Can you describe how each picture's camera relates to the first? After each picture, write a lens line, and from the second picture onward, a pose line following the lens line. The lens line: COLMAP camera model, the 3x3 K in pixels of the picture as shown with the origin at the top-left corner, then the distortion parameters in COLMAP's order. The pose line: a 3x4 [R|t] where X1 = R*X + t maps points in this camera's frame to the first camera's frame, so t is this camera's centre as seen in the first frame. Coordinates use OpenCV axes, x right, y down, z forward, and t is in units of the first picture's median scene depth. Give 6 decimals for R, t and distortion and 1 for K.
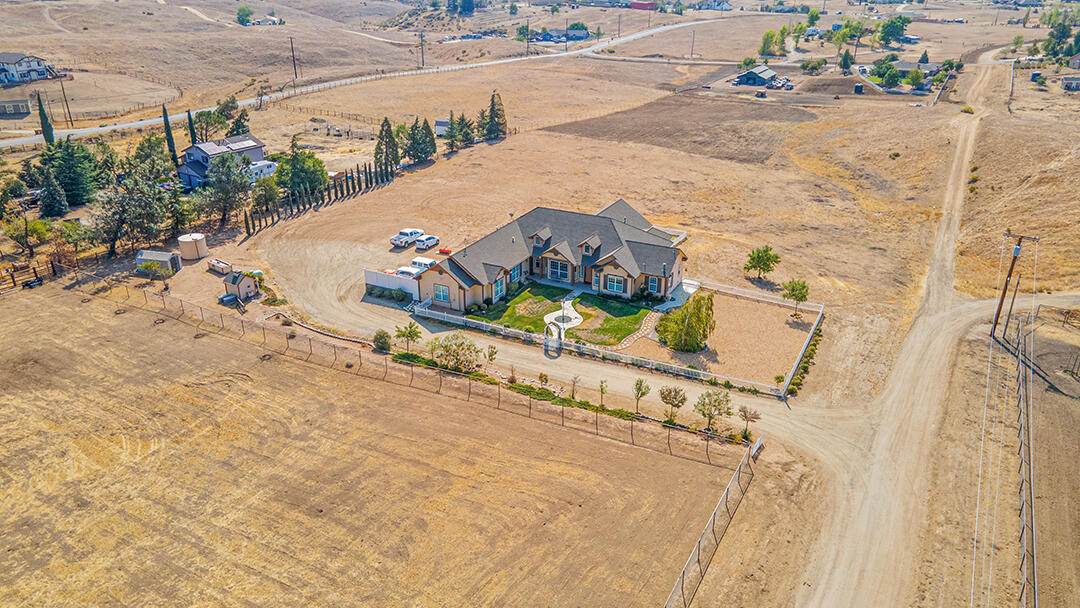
lens RADIAL K [[788.9, 0, 540.0], [0, 788.9, 304.0], [0, 0, 1]] dist [0.013045, 0.051586]
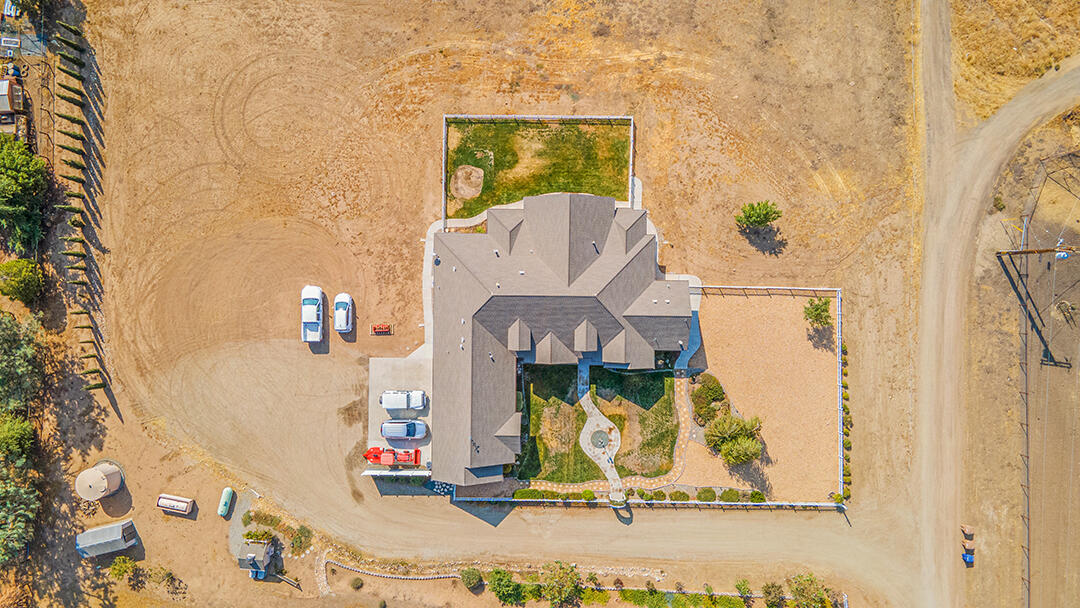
lens RADIAL K [[788.9, 0, 540.0], [0, 788.9, 304.0], [0, 0, 1]] dist [0.013045, 0.051586]
pose [[0.890648, -0.454445, -0.014999, 0.050361], [0.199428, 0.360781, 0.911079, -0.873156], [-0.408624, -0.814443, 0.411958, 0.722876]]
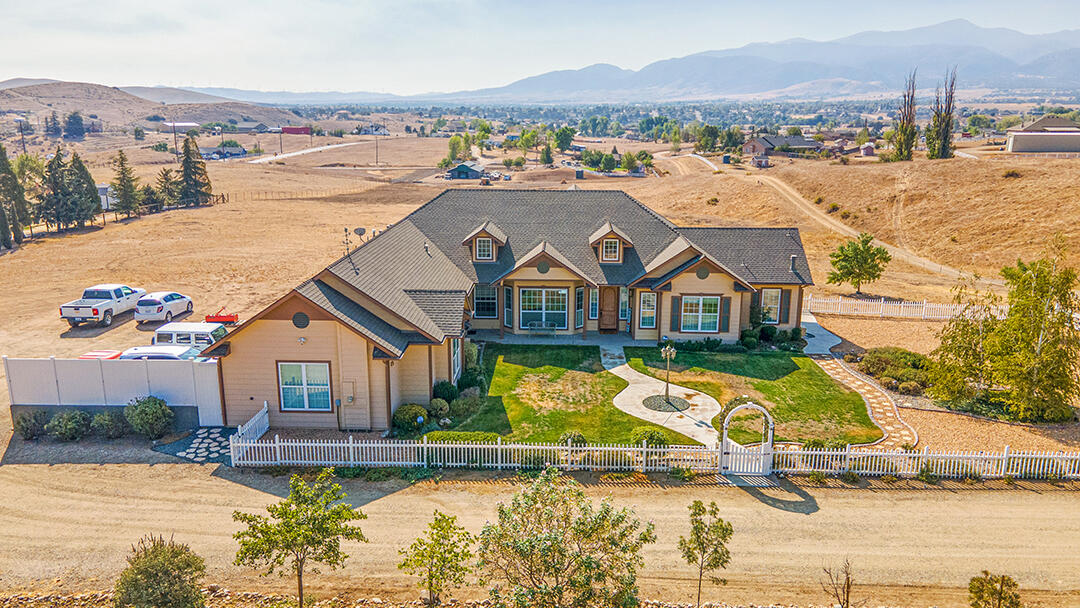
lens RADIAL K [[788.9, 0, 540.0], [0, 788.9, 304.0], [0, 0, 1]] dist [0.013045, 0.051586]
pose [[0.900797, -0.096482, 0.423385, -0.166729], [0.171212, 0.974932, -0.142102, 0.015219], [-0.399062, 0.200494, 0.894736, 0.640762]]
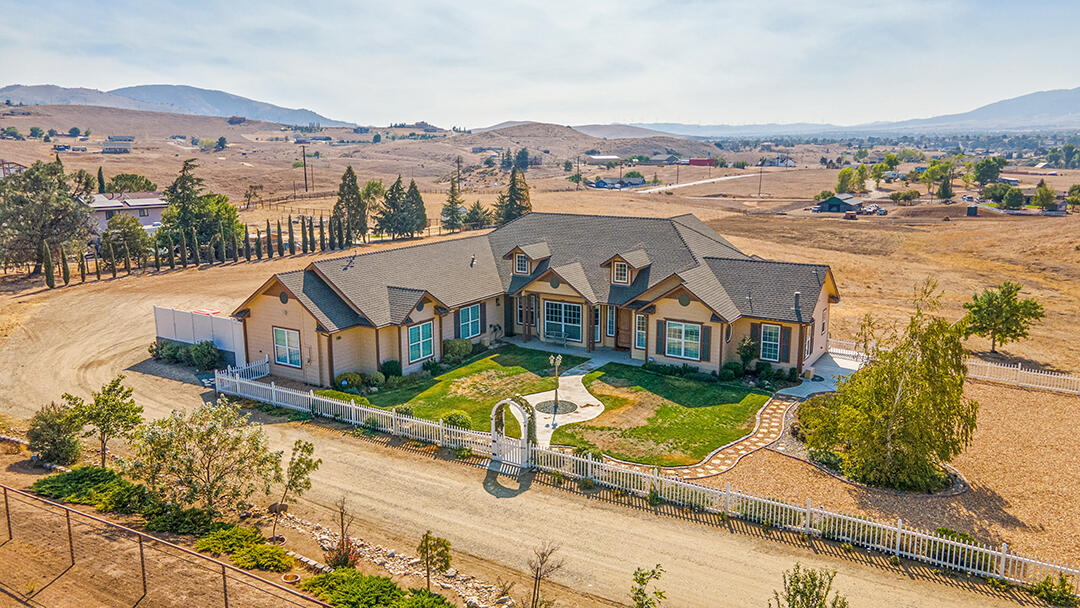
lens RADIAL K [[788.9, 0, 540.0], [0, 788.9, 304.0], [0, 0, 1]] dist [0.013045, 0.051586]
pose [[0.997070, 0.013188, -0.075353, 0.048061], [-0.029322, 0.975679, -0.217235, 0.052760], [0.070655, 0.218808, 0.973206, 0.553590]]
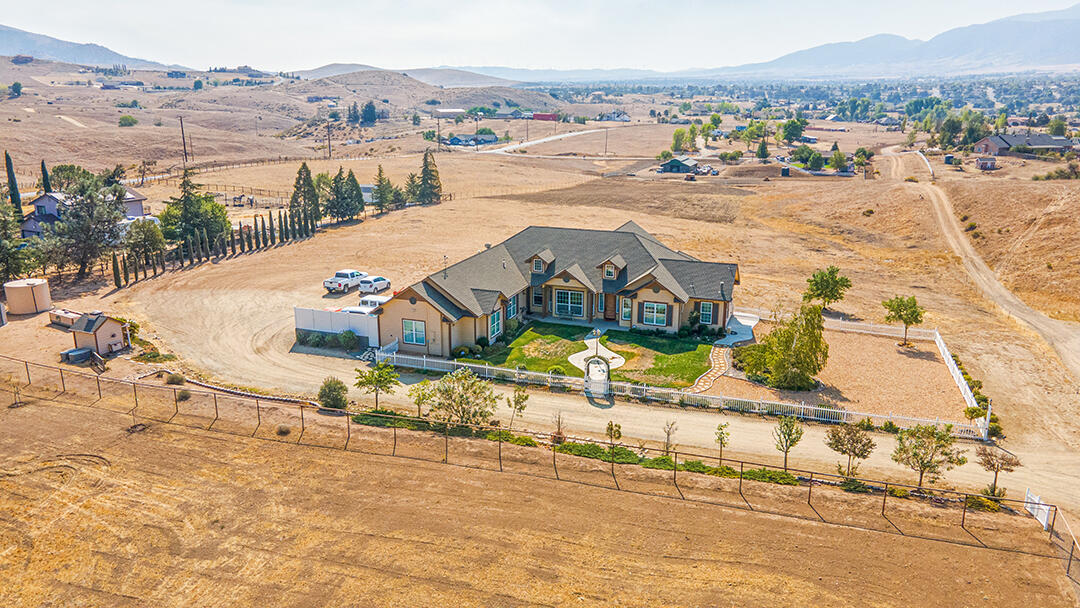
lens RADIAL K [[788.9, 0, 540.0], [0, 788.9, 304.0], [0, 0, 1]] dist [0.013045, 0.051586]
pose [[0.991140, -0.030503, 0.129272, -0.100870], [0.049774, 0.987648, -0.148571, 0.066498], [-0.123144, 0.153689, 0.980416, 0.303248]]
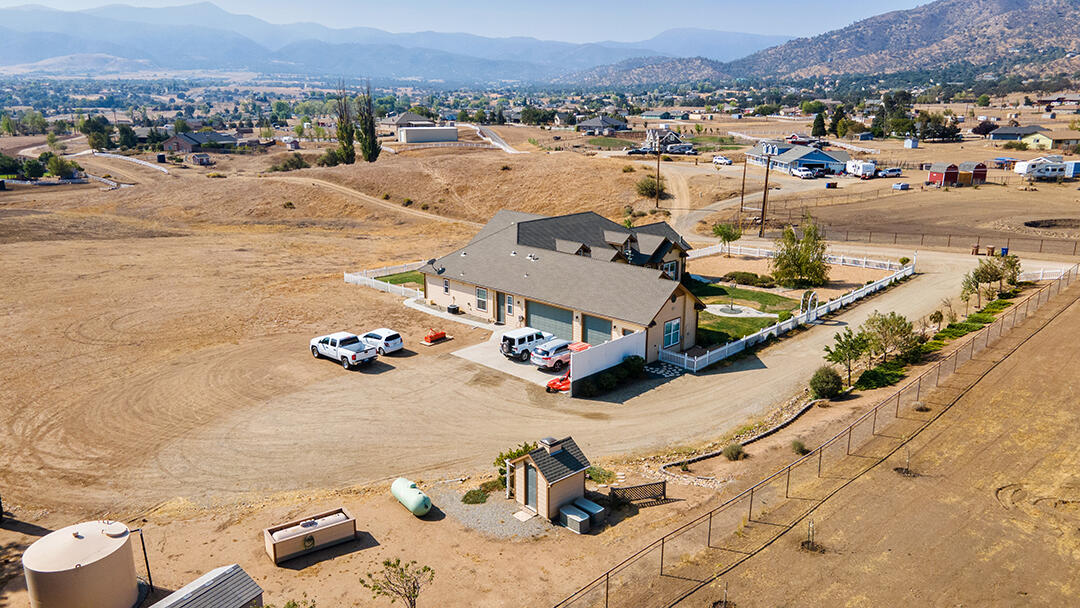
lens RADIAL K [[788.9, 0, 540.0], [0, 788.9, 304.0], [0, 0, 1]] dist [0.013045, 0.051586]
pose [[0.280571, -0.243000, 0.928564, -0.707879], [0.387763, 0.913659, 0.121935, -0.147155], [-0.878021, 0.325851, 0.350572, 0.835312]]
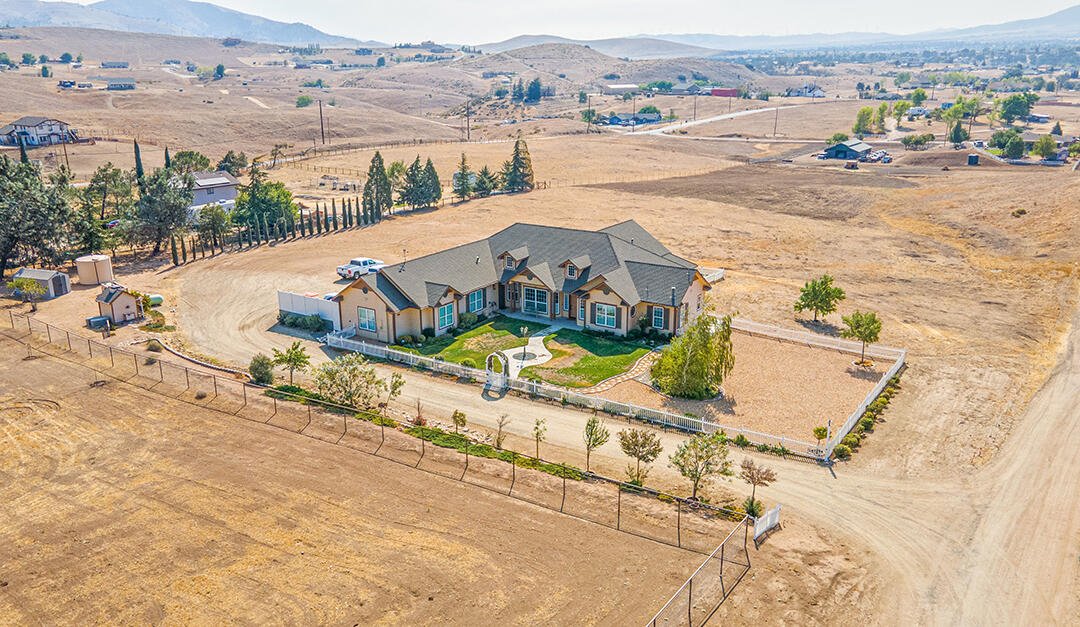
lens RADIAL K [[854.3, 0, 522.9], [0, 854.3, 310.6], [0, 0, 1]] dist [0.007106, 0.071321]
pose [[0.993262, 0.023515, -0.113478, 0.108040], [-0.038375, 0.990692, -0.130603, 0.074729], [0.109350, 0.134078, 0.984919, 0.215870]]
